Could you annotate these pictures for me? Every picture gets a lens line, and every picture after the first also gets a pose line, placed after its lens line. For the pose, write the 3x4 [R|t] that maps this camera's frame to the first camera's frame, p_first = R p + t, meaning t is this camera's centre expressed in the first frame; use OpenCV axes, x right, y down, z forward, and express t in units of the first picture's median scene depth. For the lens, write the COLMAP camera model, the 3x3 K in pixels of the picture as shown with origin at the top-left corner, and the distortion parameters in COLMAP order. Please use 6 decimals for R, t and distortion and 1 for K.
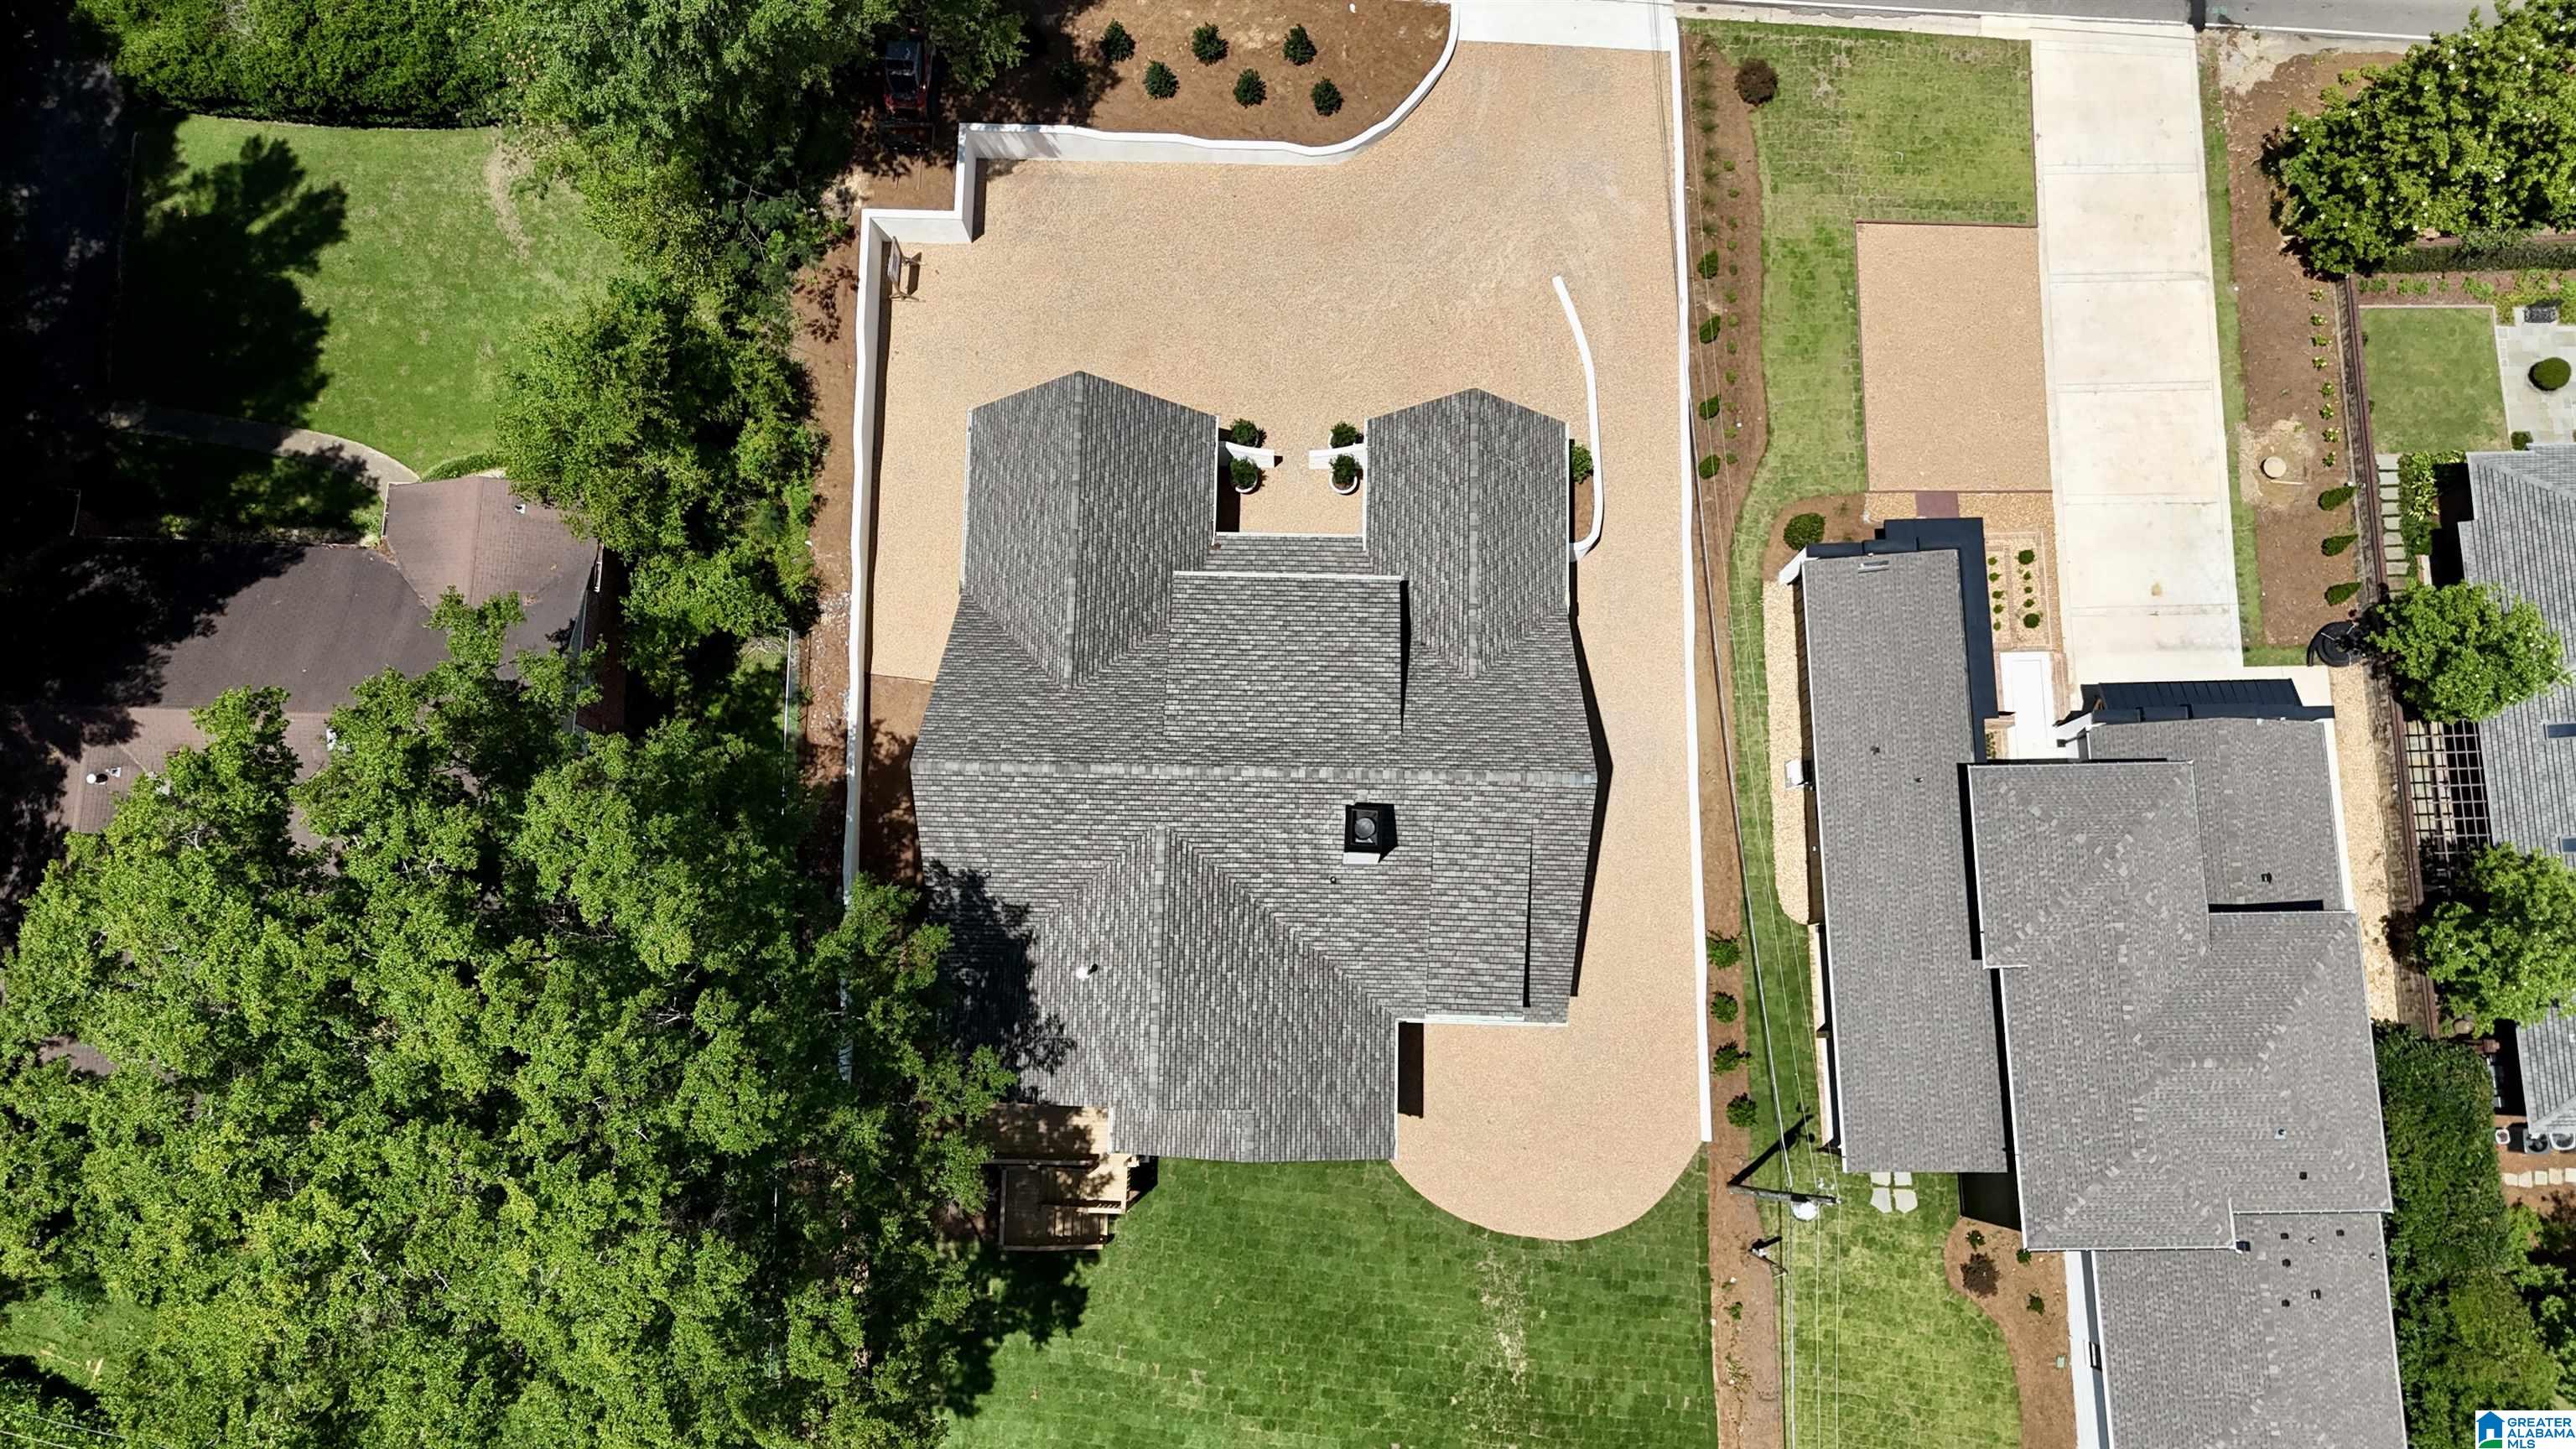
lens RADIAL K [[1900.0, 0, 1279.5], [0, 1900.0, 709.8], [0, 0, 1]] dist [0.074767, -0.071524]
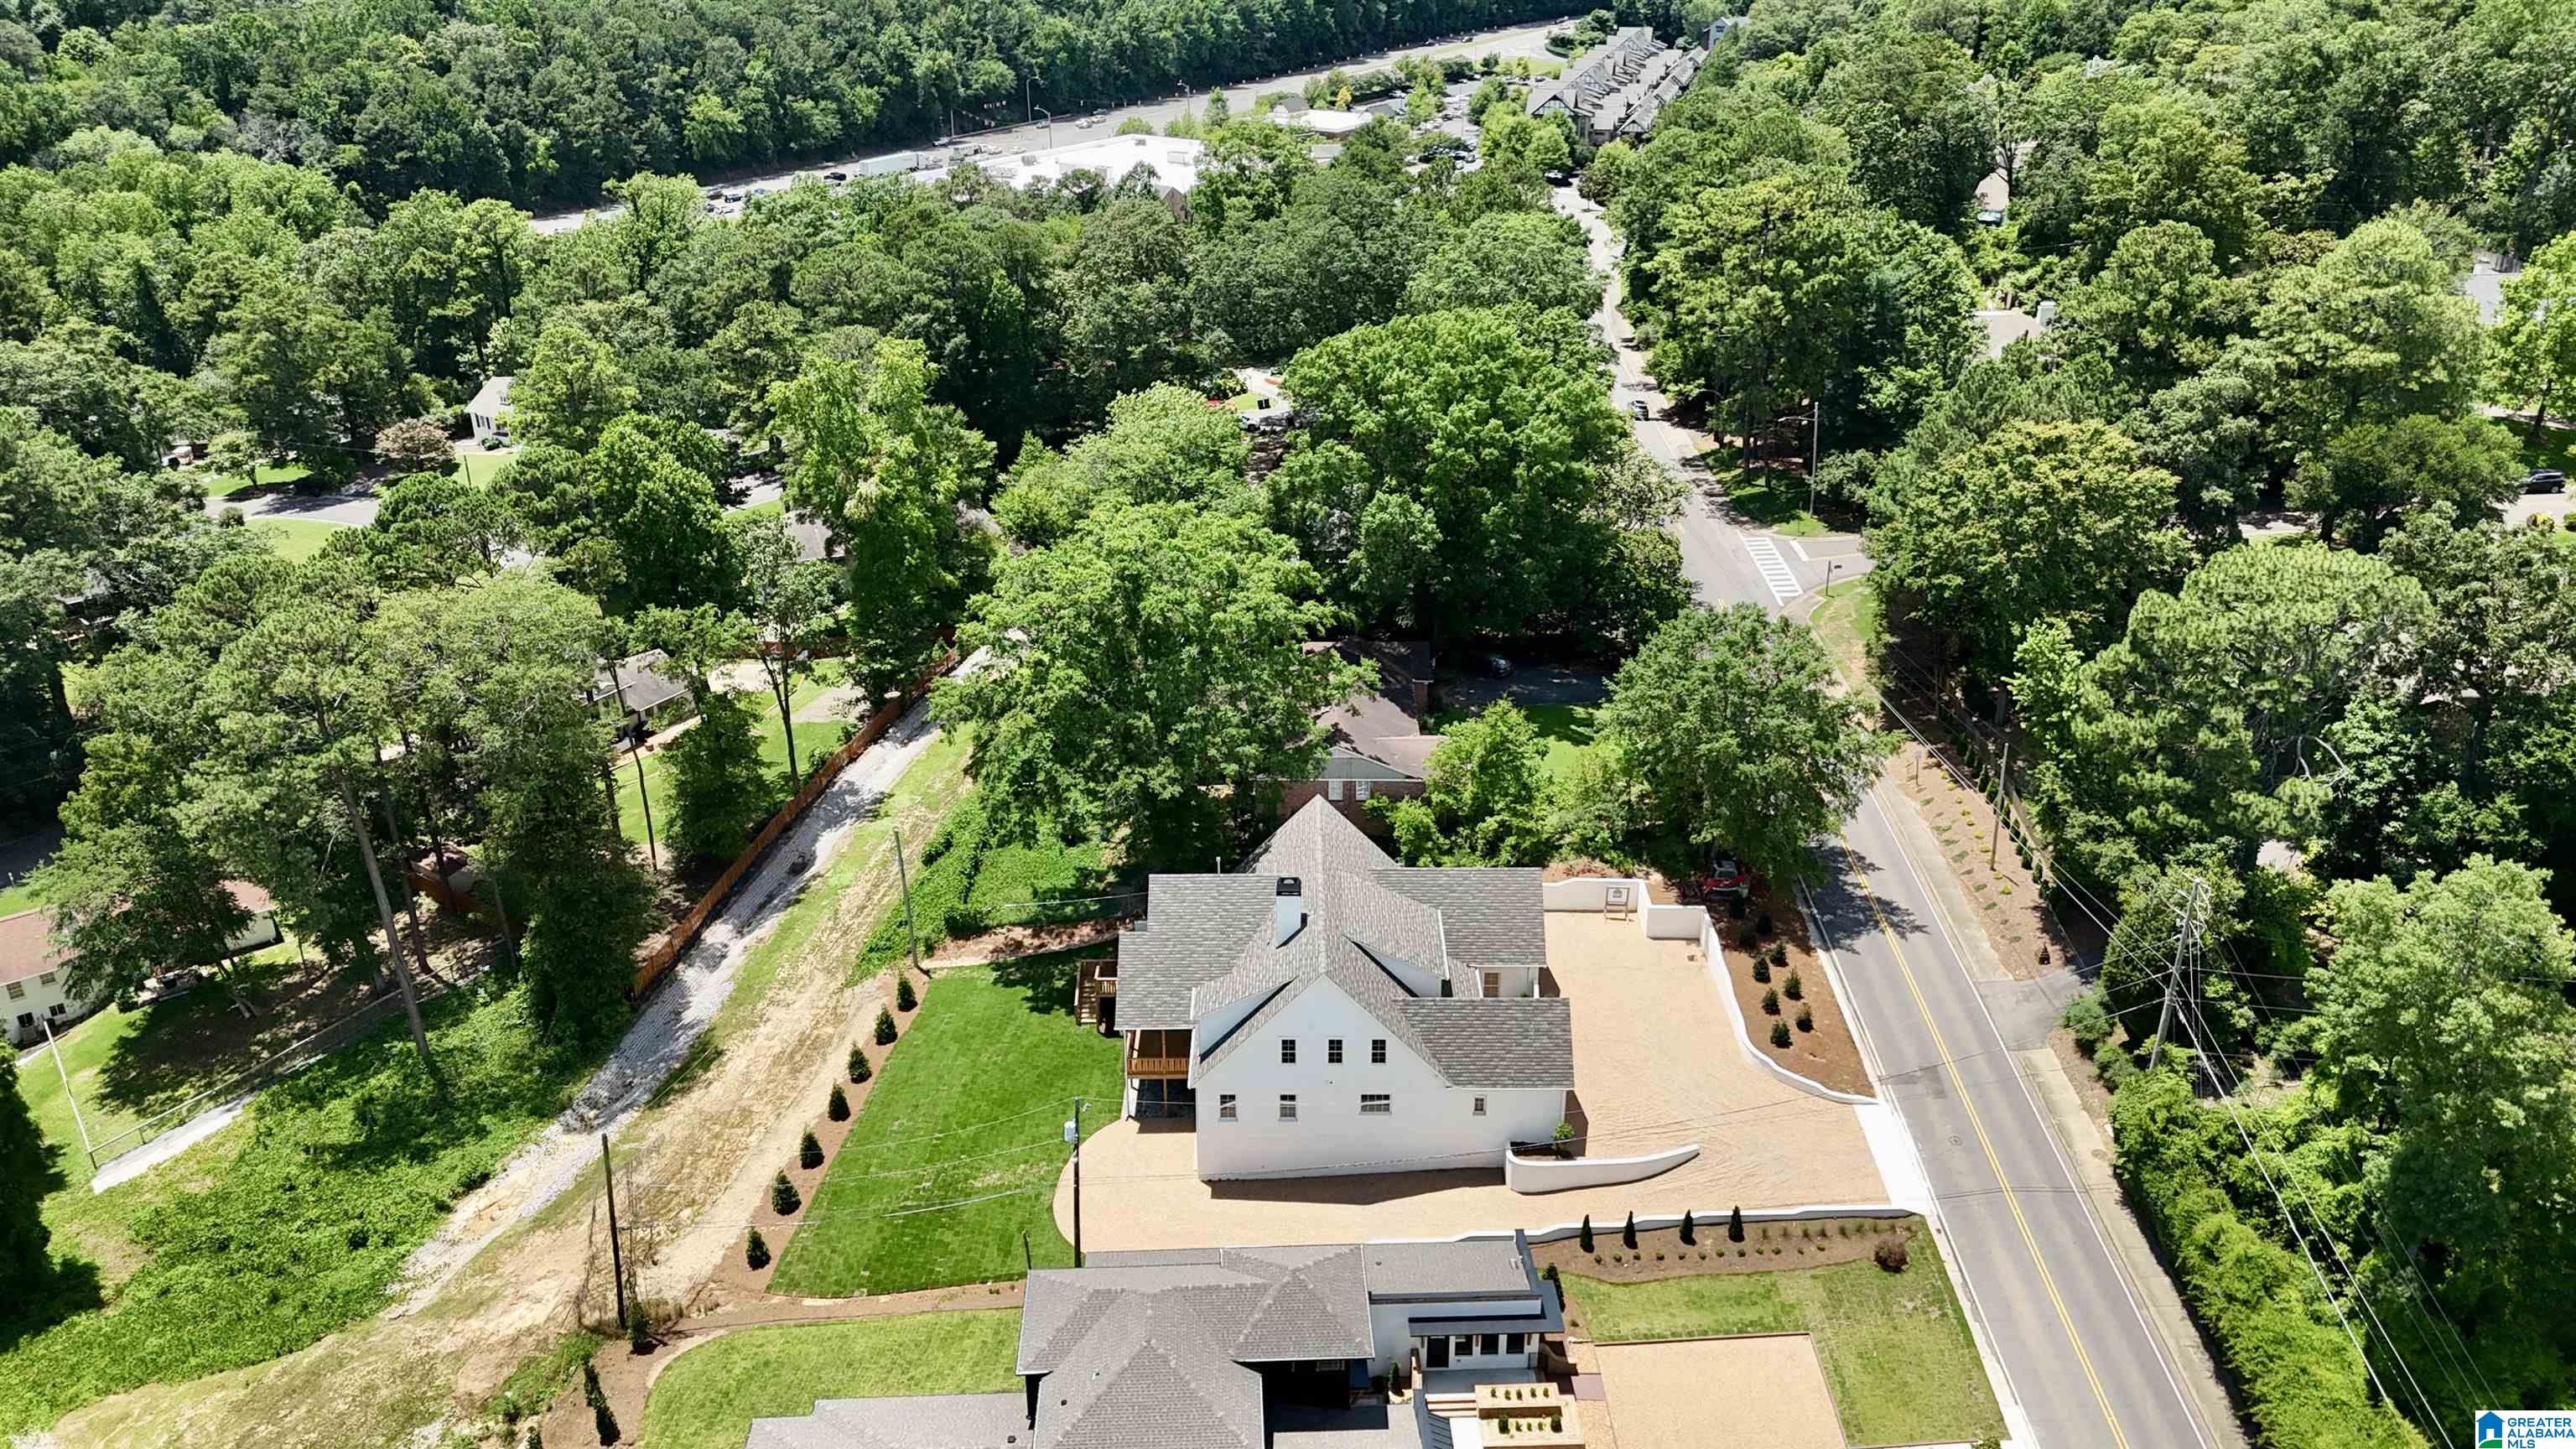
lens RADIAL K [[1900.0, 0, 1289.6], [0, 1900.0, 715.6], [0, 0, 1]] dist [0.074767, -0.071524]
pose [[0.022712, 0.429947, -0.902568, 1.354874], [-0.984922, 0.164495, 0.053574, -0.053833], [0.171502, 0.887743, 0.427200, 0.035486]]
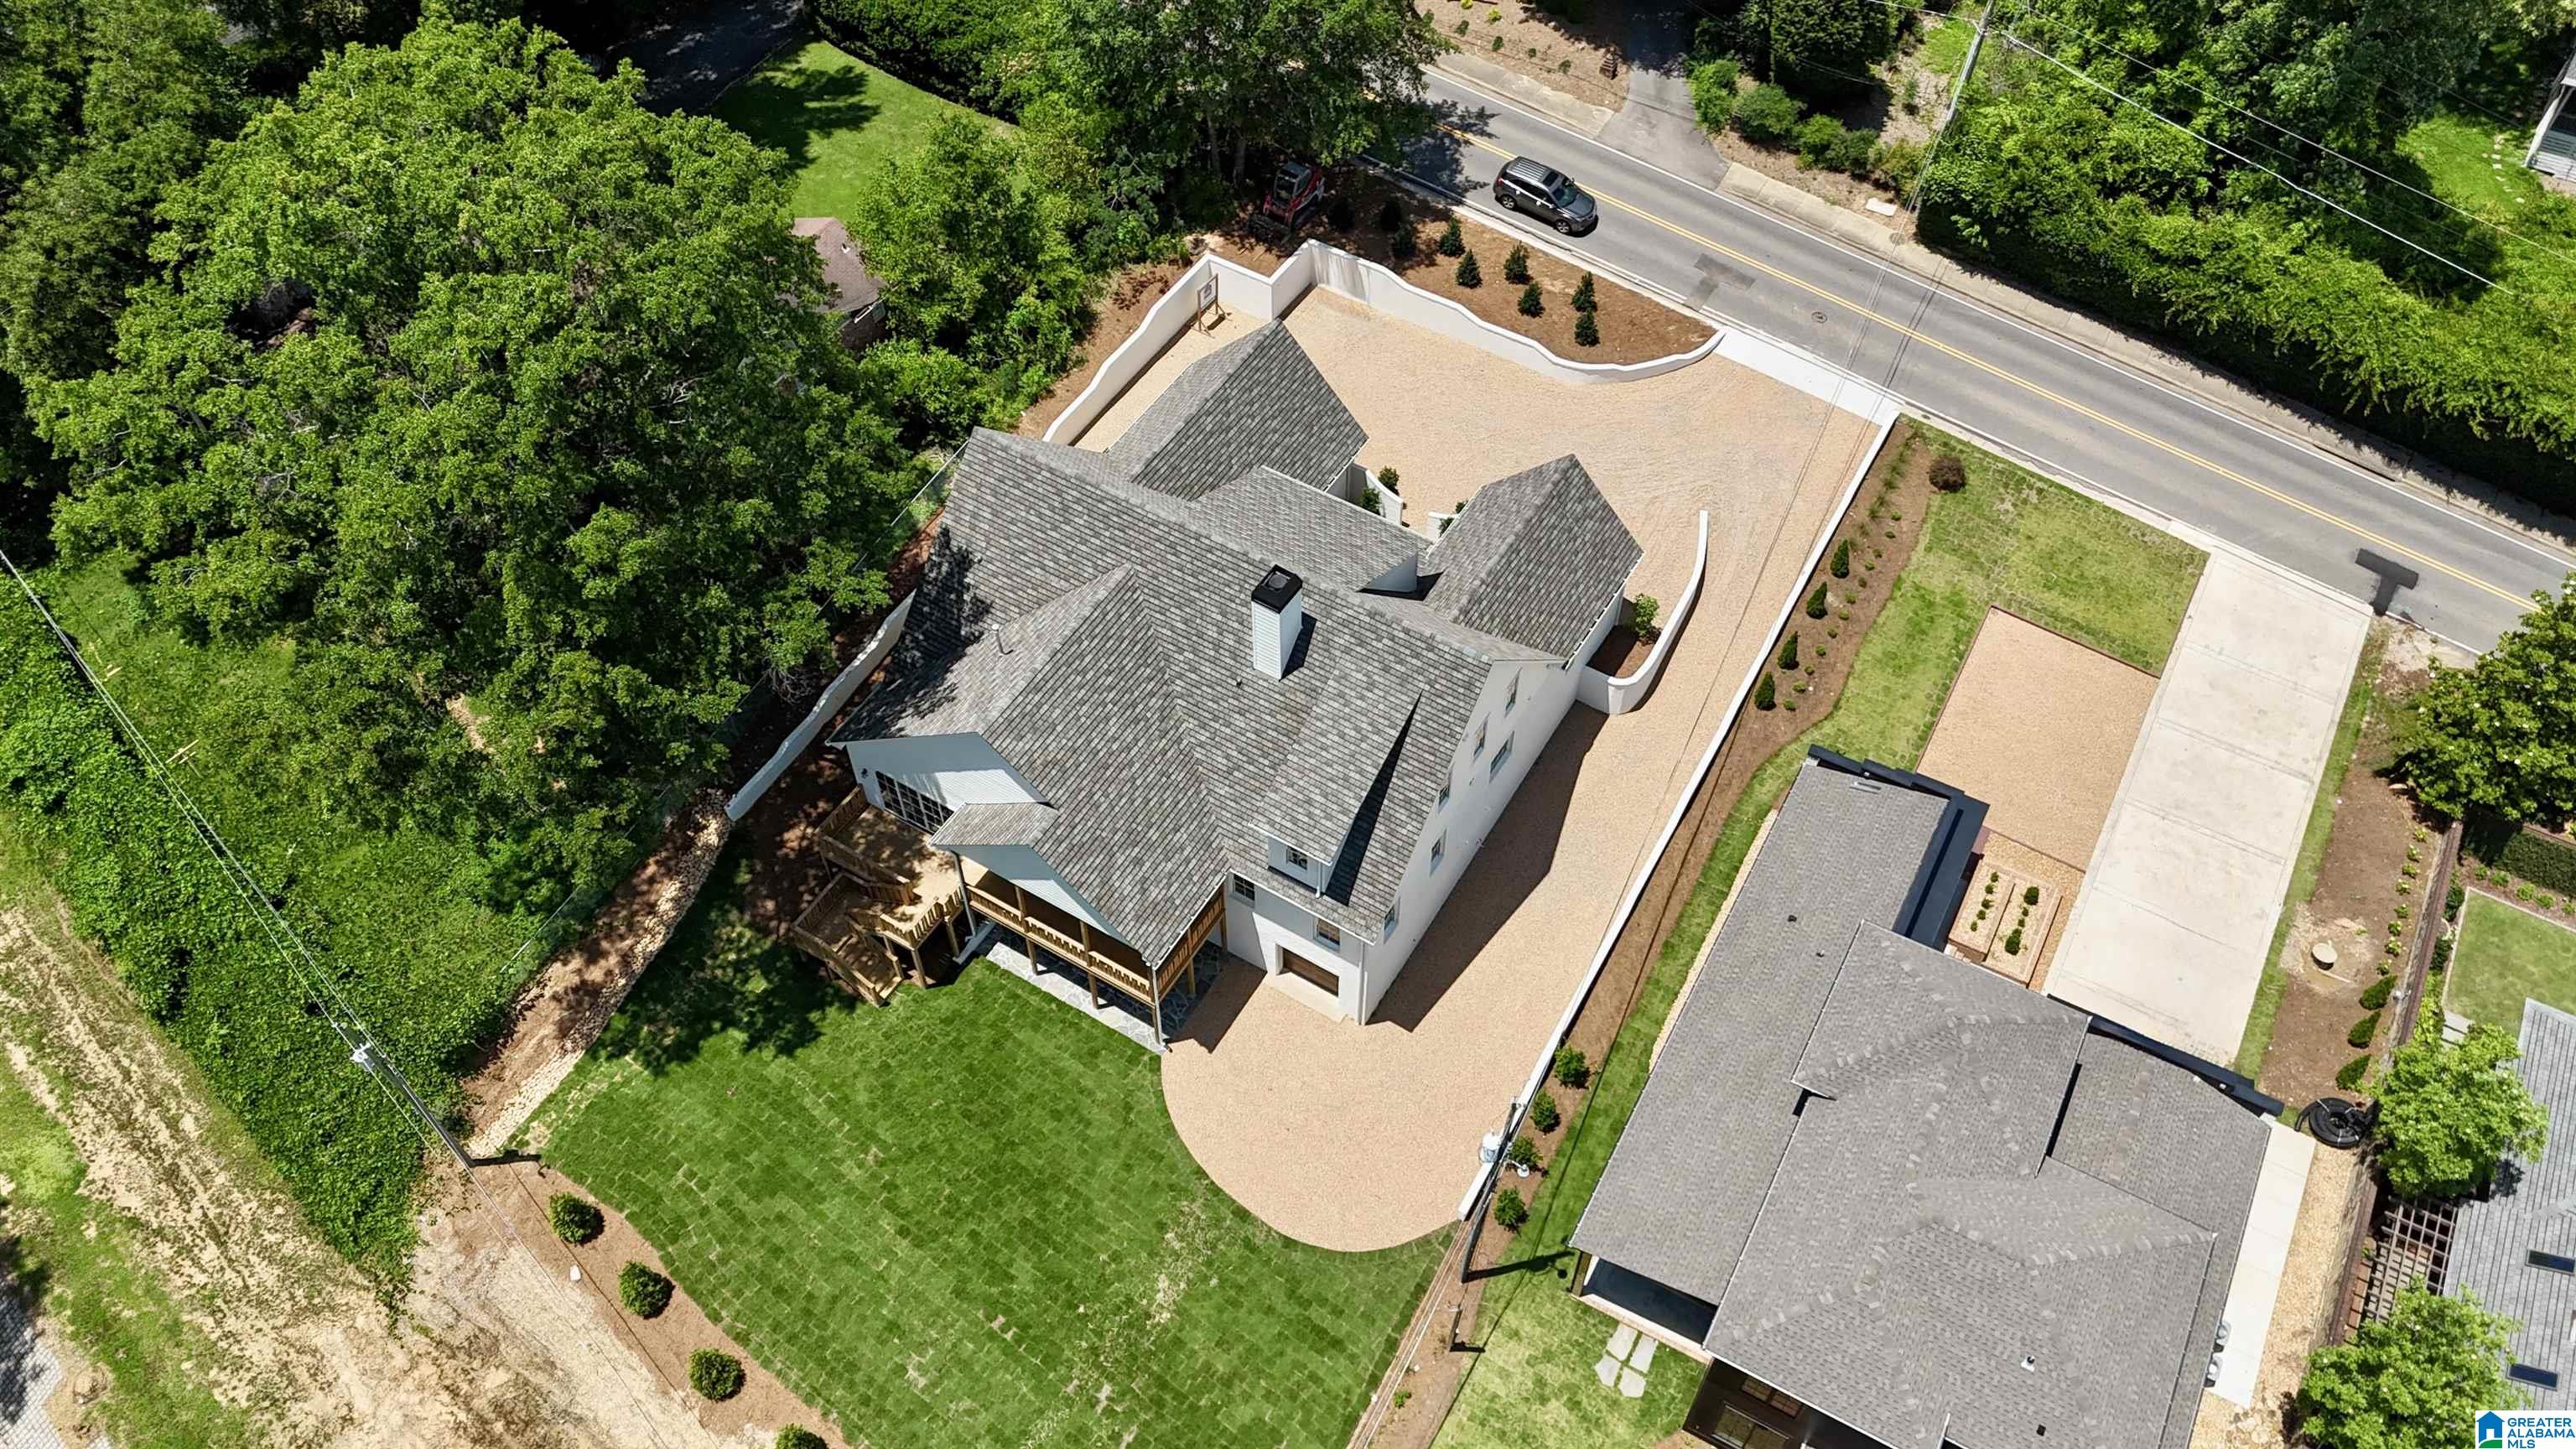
lens RADIAL K [[1900.0, 0, 1282.3], [0, 1900.0, 731.8], [0, 0, 1]] dist [0.074767, -0.071524]
pose [[0.863714, 0.403734, -0.301656, 0.331784], [-0.498192, 0.774432, -0.389950, 0.446735], [0.076176, 0.487088, 0.870025, 0.074767]]
